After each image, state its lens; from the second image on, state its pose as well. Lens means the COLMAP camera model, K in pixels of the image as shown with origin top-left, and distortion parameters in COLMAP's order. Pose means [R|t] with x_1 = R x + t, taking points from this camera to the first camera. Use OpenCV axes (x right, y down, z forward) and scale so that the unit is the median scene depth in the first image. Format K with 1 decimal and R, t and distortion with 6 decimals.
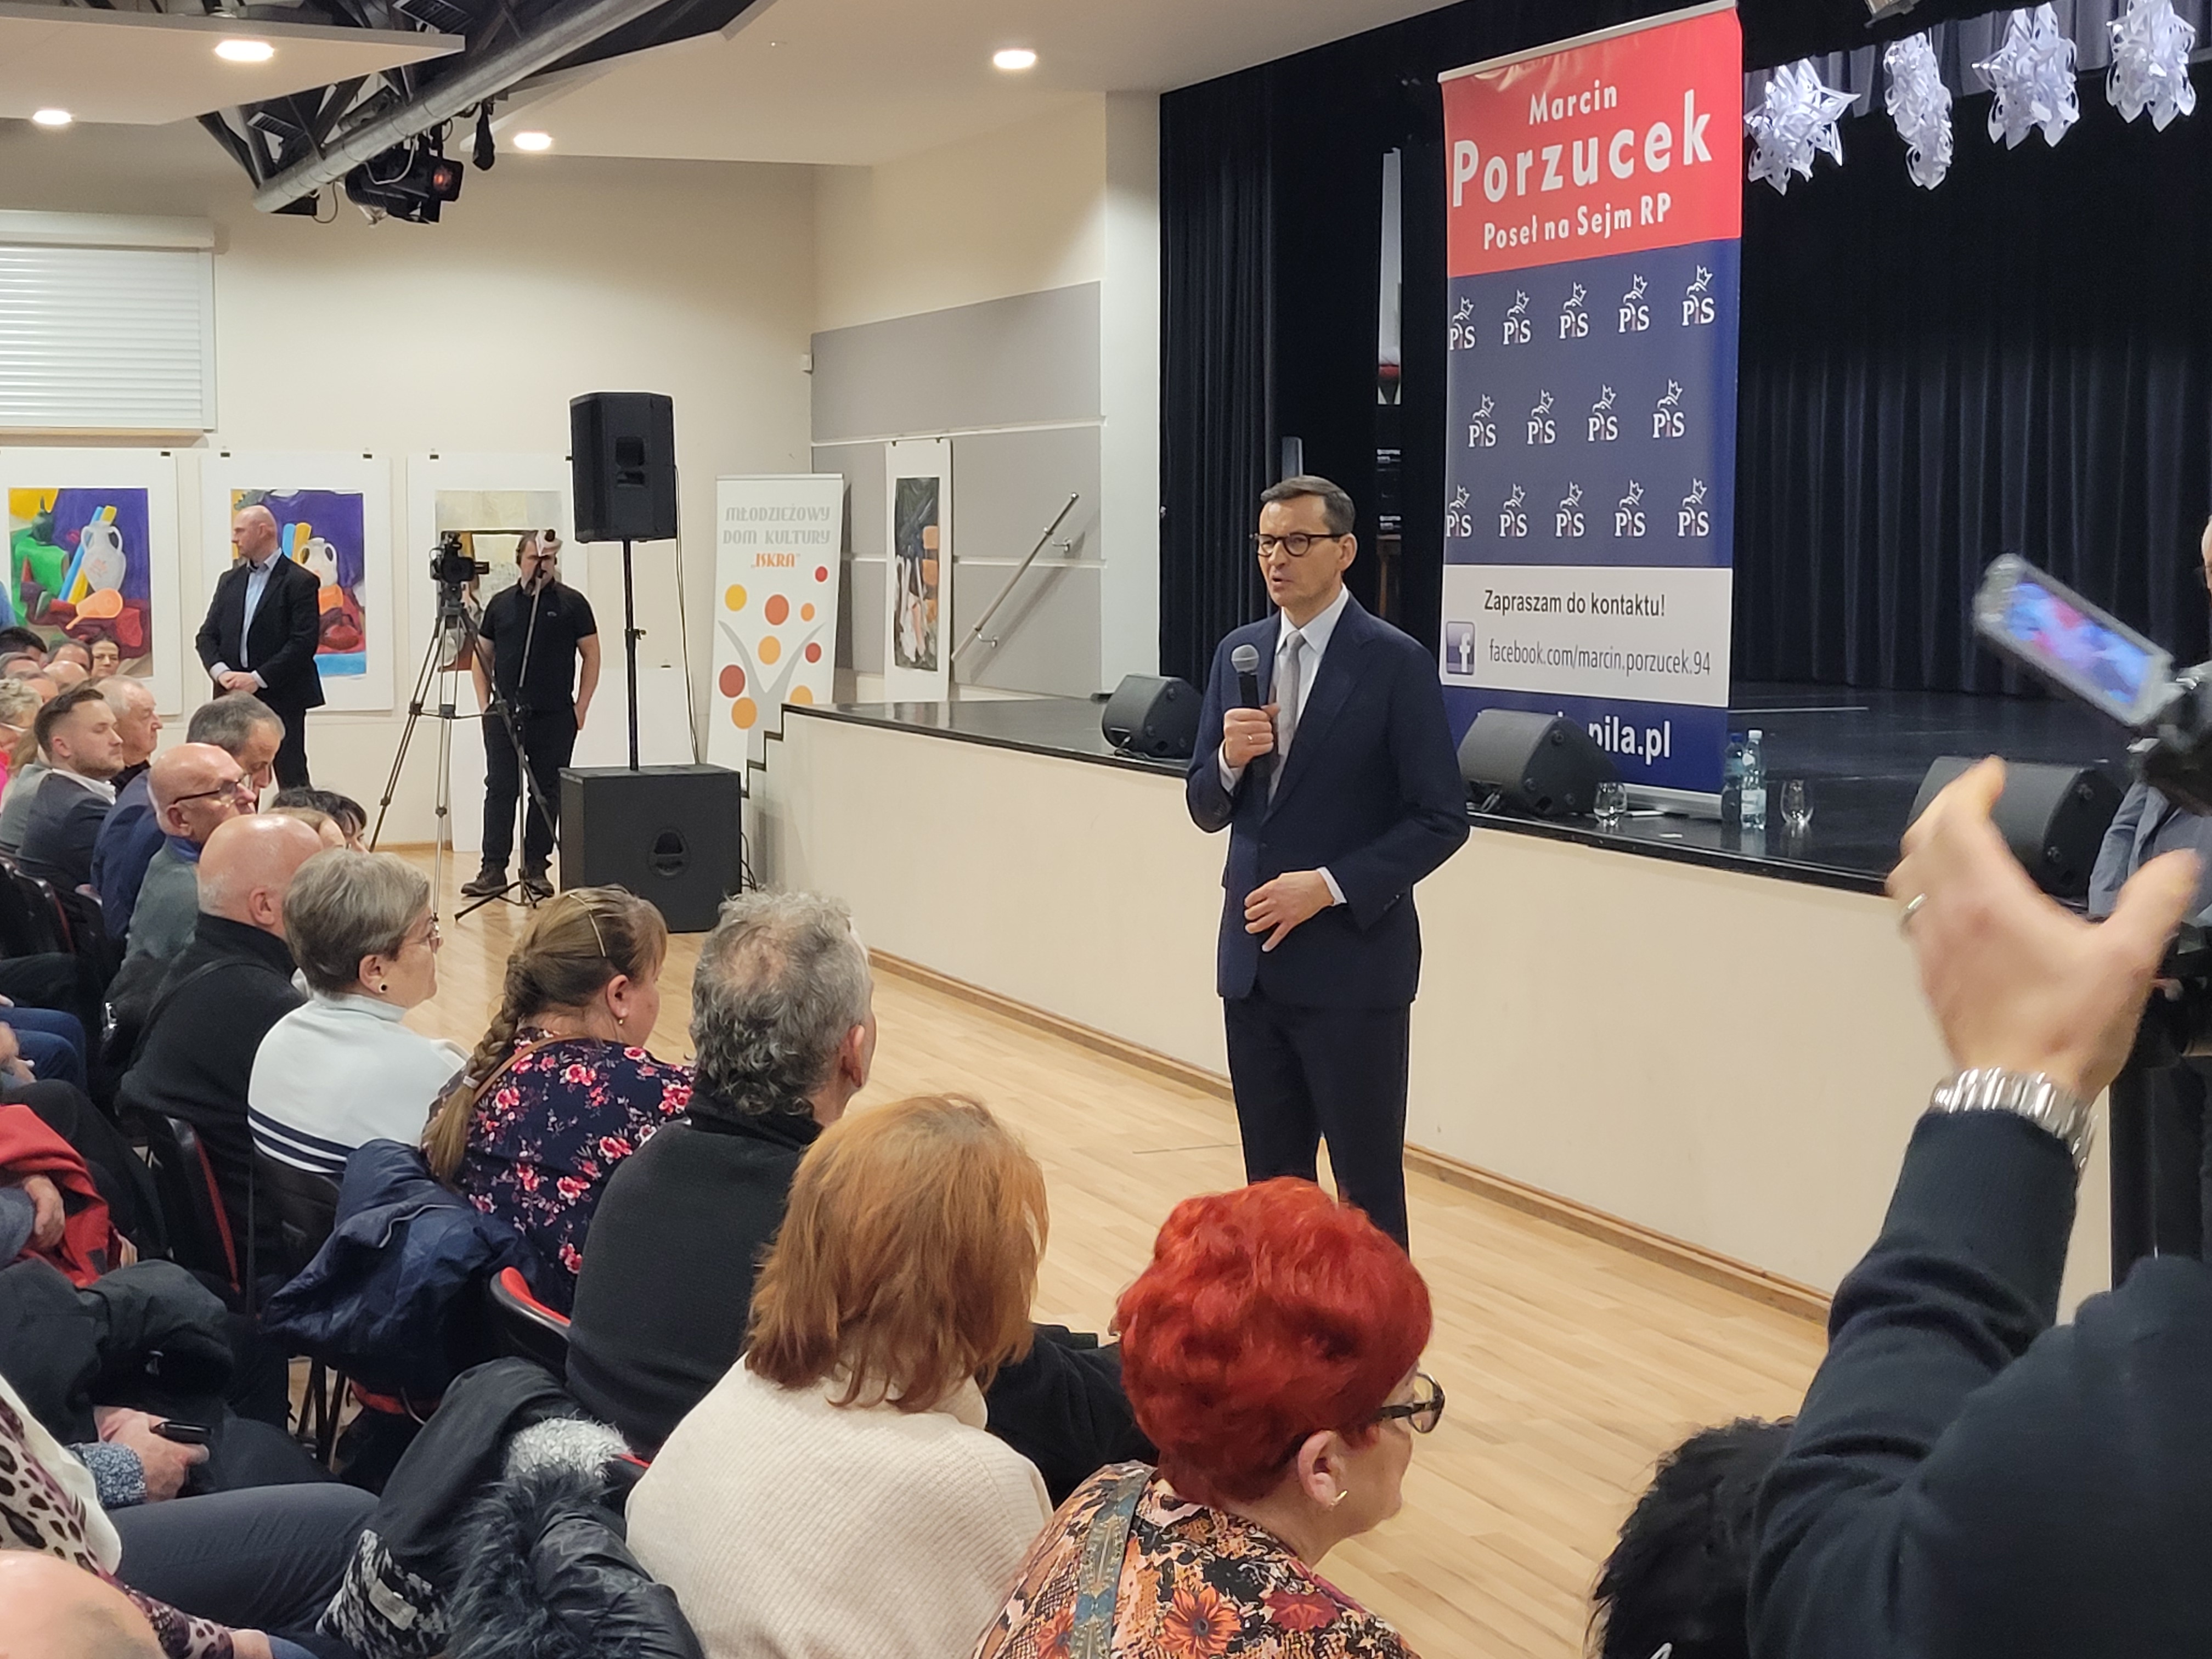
lens RADIAL K [[3303.5, 0, 1106.4], [0, 3303.5, 748.3], [0, 0, 1]] dist [0.029950, 0.155382]
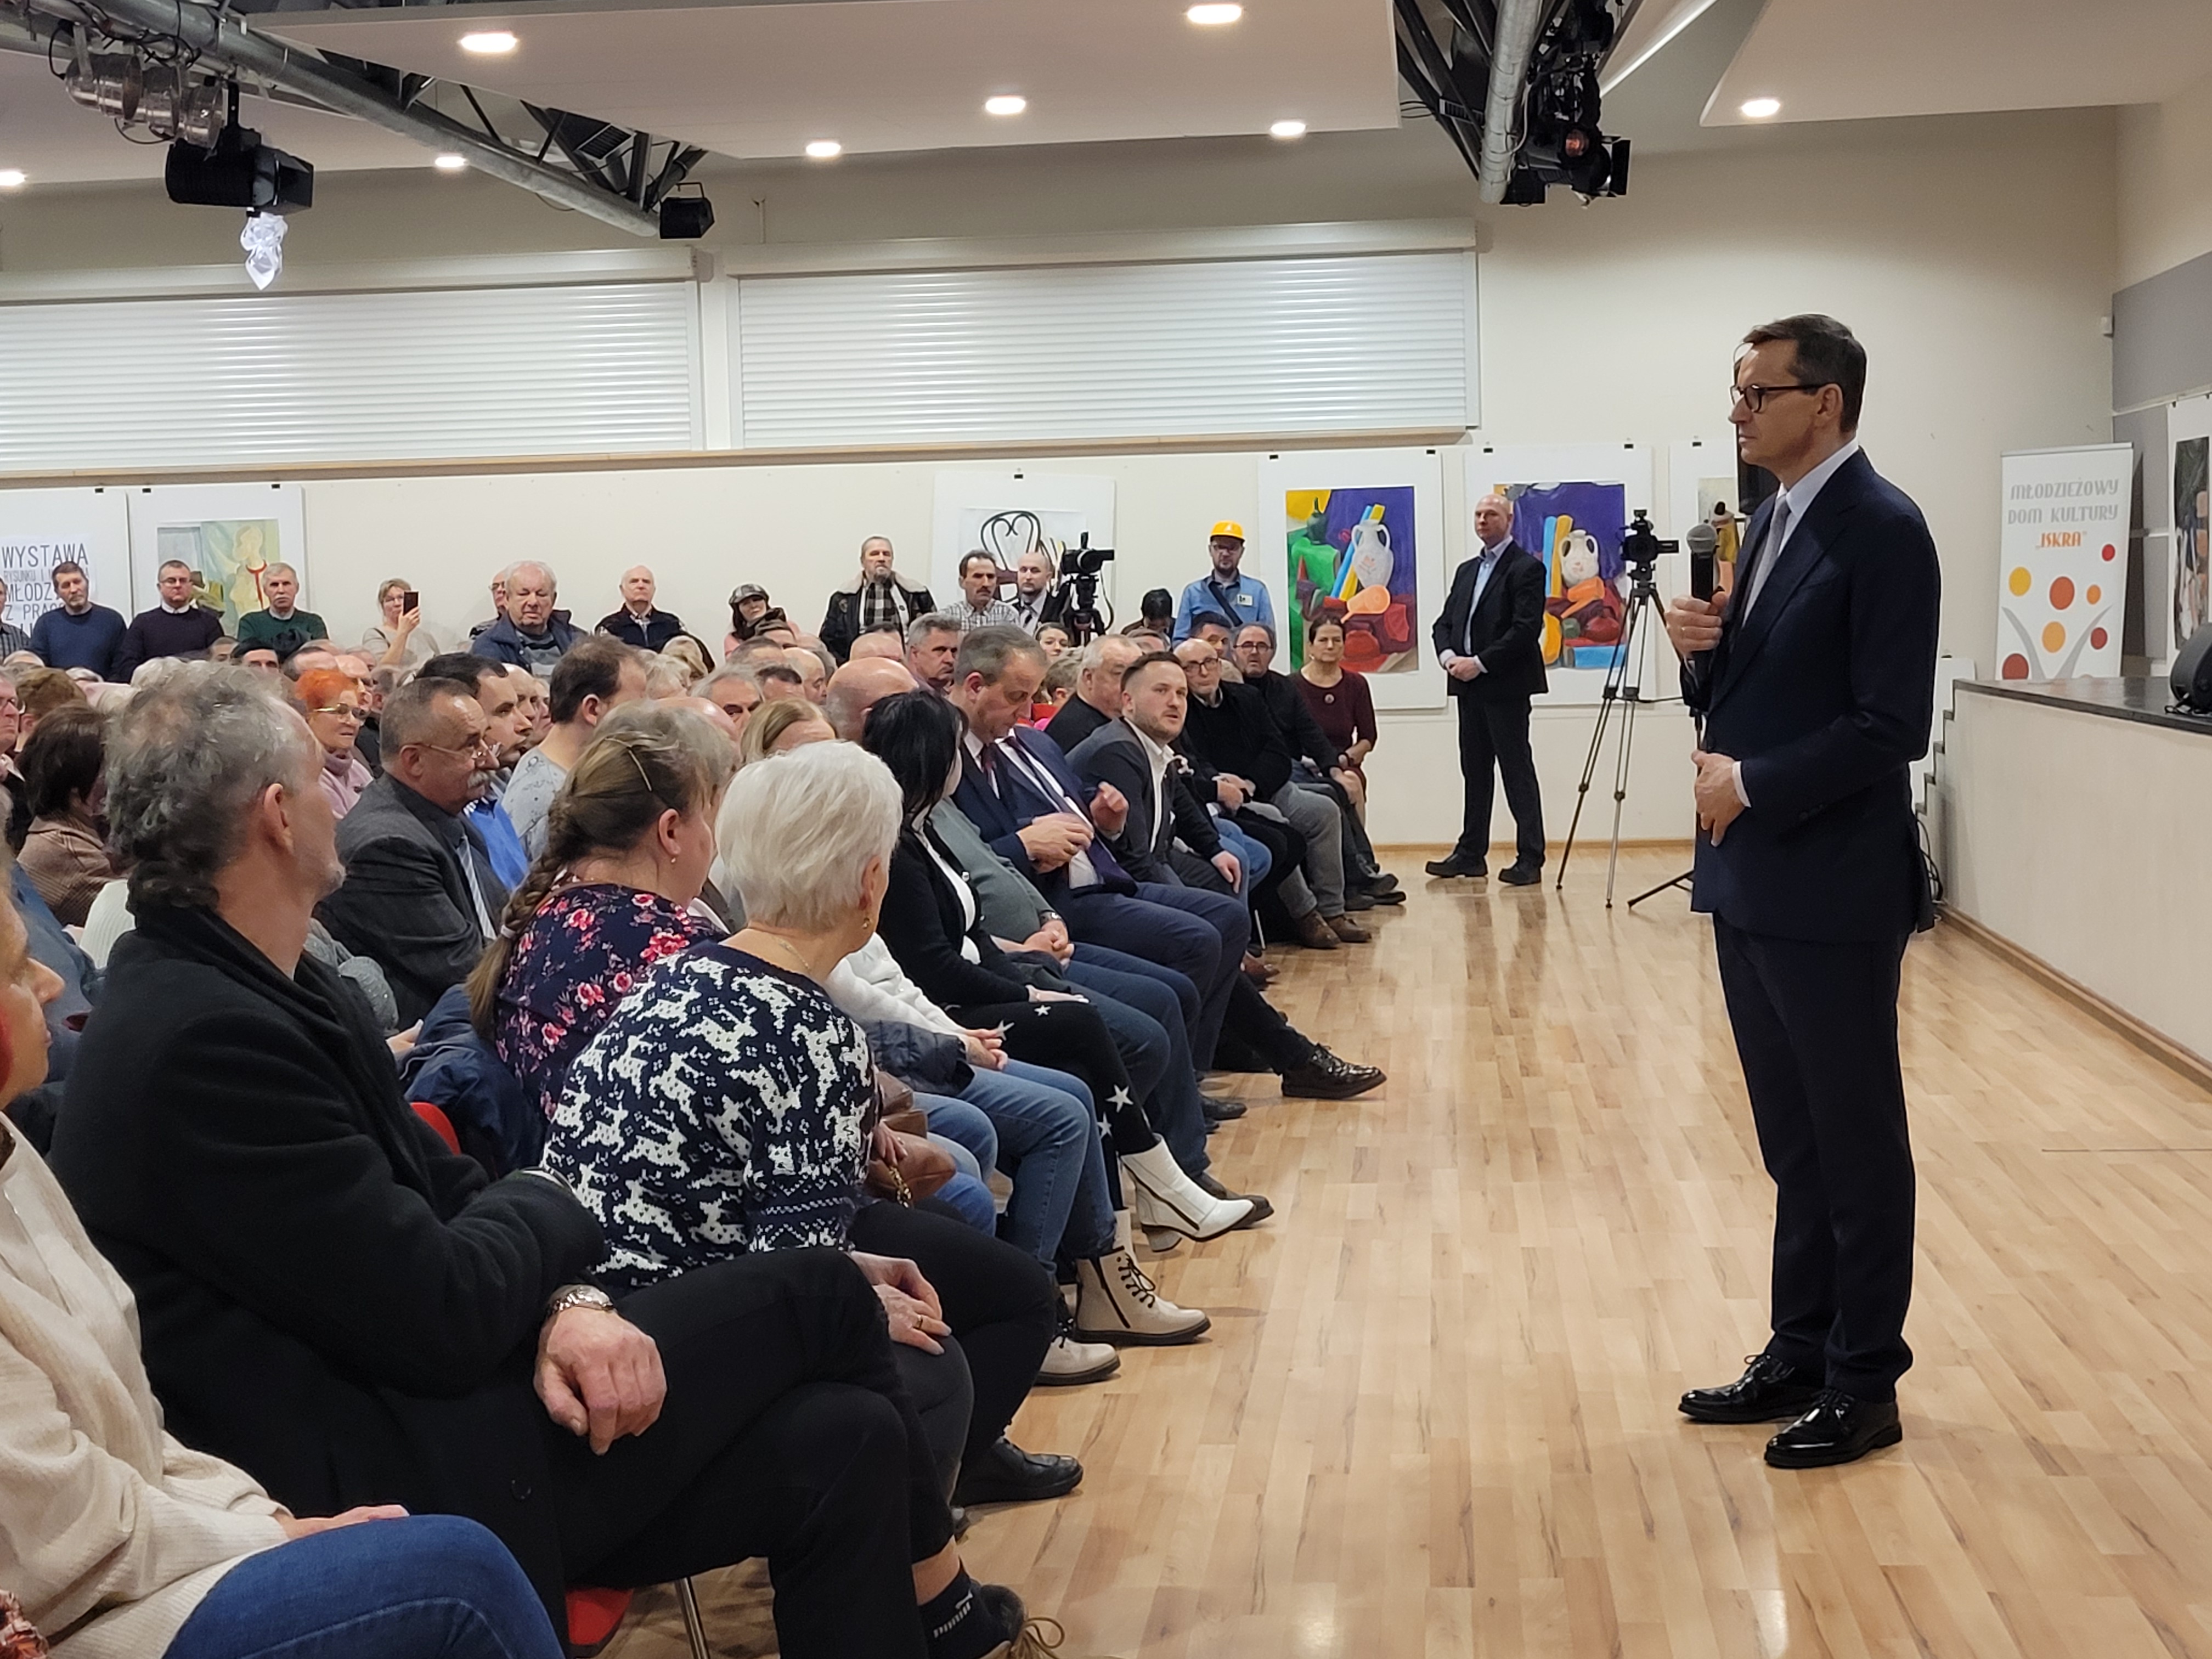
lens RADIAL K [[3303.5, 0, 1106.4], [0, 3303.5, 748.3], [0, 0, 1]] dist [0.029950, 0.155382]
pose [[0.879520, 0.000036, -0.475861, 0.188193], [-0.006762, 0.999900, -0.012423, 0.026241], [0.475813, 0.014144, 0.879433, 0.100185]]
